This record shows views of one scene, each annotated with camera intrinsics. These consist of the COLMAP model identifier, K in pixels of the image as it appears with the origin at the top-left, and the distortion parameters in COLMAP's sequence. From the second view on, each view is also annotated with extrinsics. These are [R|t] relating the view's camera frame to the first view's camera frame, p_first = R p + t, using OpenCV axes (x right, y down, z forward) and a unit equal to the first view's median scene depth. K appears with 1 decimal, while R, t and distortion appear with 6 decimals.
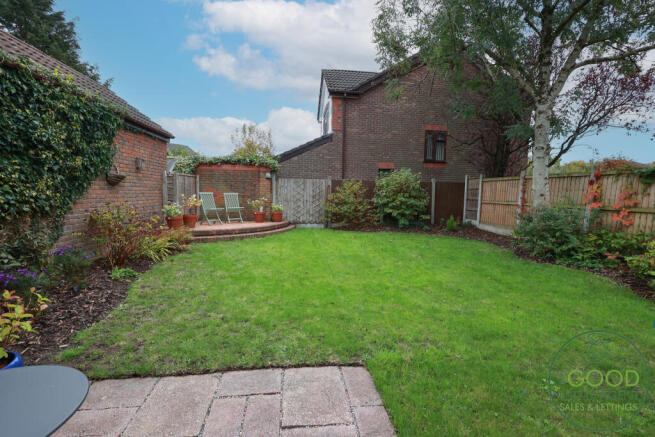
lens RADIAL K [[304.6, 0, 327.5], [0, 304.6, 218.5], [0, 0, 1]] dist [0.004511, 0.000615]
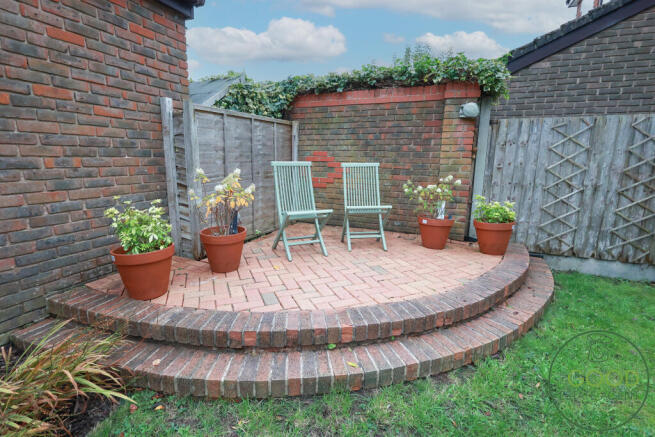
lens RADIAL K [[304.6, 0, 327.5], [0, 304.6, 218.5], [0, 0, 1]] dist [0.004511, 0.000615]
pose [[0.873392, 0.087001, -0.479184, -0.160116], [-0.037490, 0.993005, 0.111958, -0.053674], [0.485573, -0.079819, 0.870545, 0.618454]]
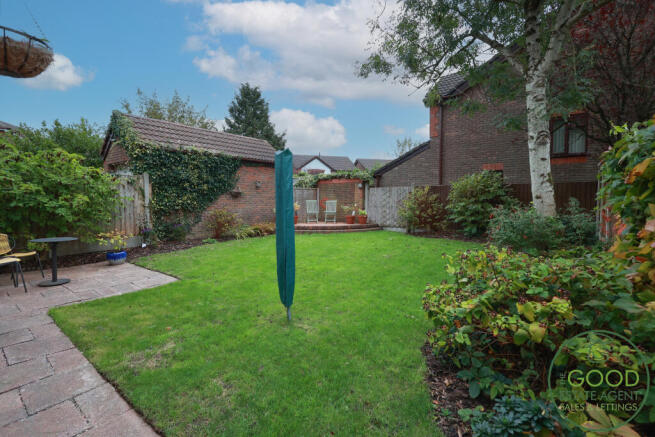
lens RADIAL K [[304.6, 0, 327.5], [0, 304.6, 218.5], [0, 0, 1]] dist [0.004511, 0.000615]
pose [[0.696003, 0.030101, -0.717407, 0.590483], [-0.048320, 0.998820, -0.004970, 0.001043], [0.716411, 0.038124, 0.696636, 0.067075]]
